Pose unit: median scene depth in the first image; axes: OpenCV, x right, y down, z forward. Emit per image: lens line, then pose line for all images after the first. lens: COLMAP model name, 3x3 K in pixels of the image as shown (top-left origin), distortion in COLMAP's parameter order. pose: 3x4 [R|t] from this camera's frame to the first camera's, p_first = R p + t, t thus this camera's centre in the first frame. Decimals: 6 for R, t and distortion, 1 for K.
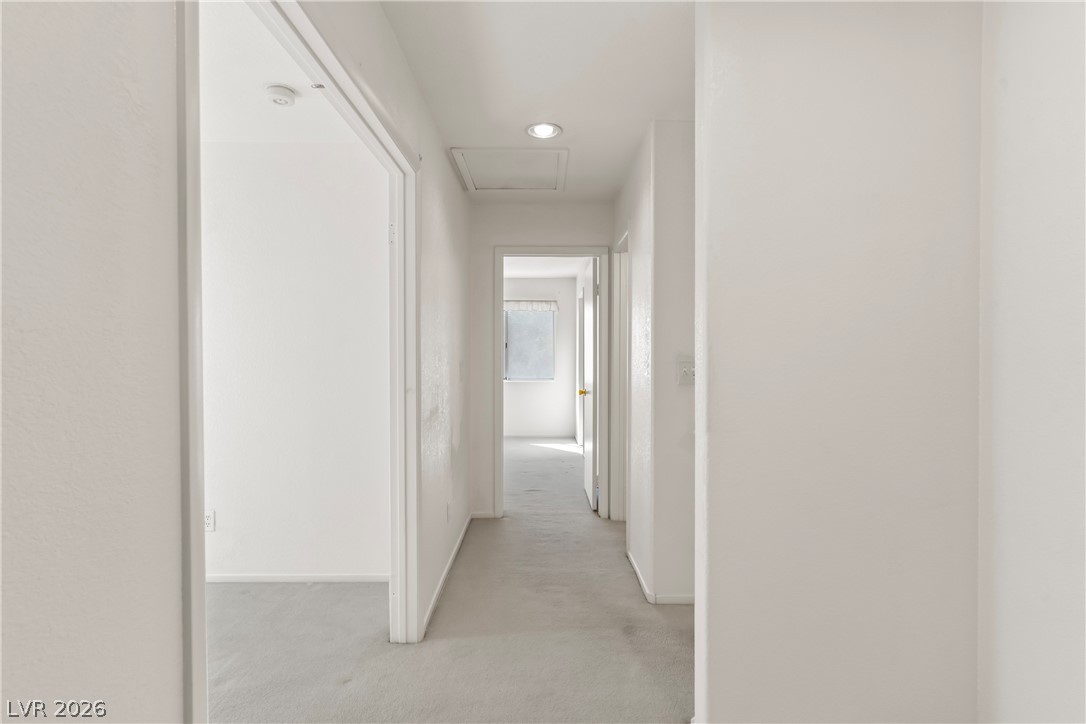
lens RADIAL K [[564.0, 0, 542.8], [0, 564.0, 359.6], [0, 0, 1]] dist [0.016593, -0.002254]
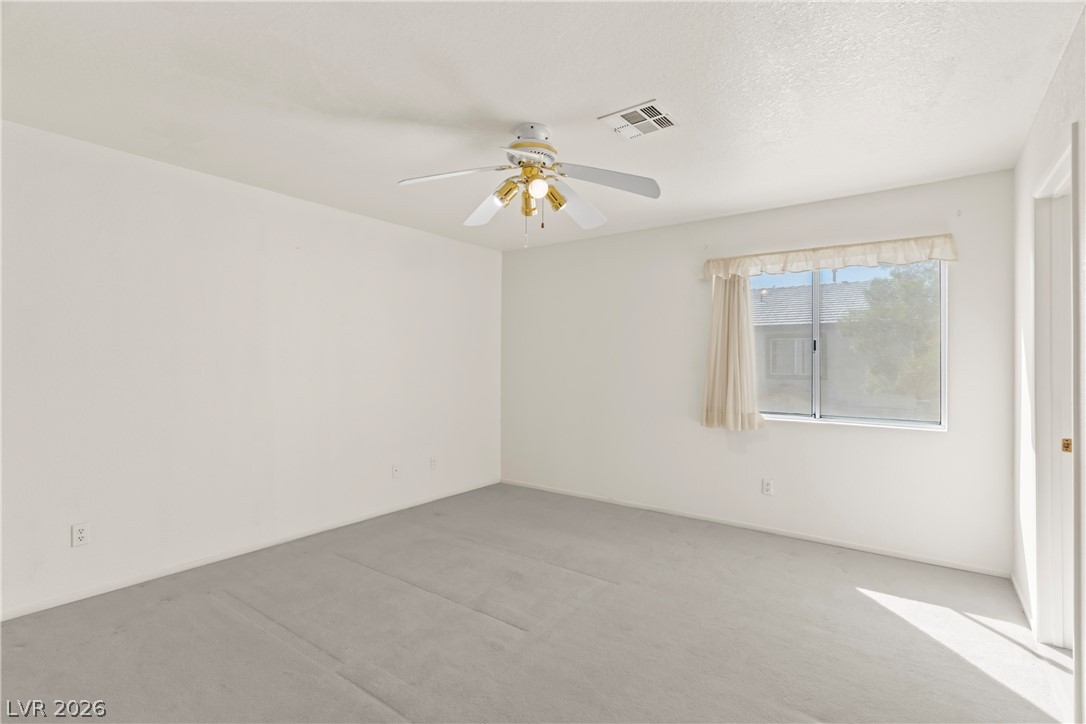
lens RADIAL K [[510.8, 0, 543.9], [0, 510.8, 358.6], [0, 0, 1]] dist [0.001975, 0.001313]
pose [[0.799062, 0.001099, -0.601248, 0.011808], [-0.011430, 0.999845, -0.013364, -0.006416], [0.601140, 0.017551, 0.798951, 0.527887]]
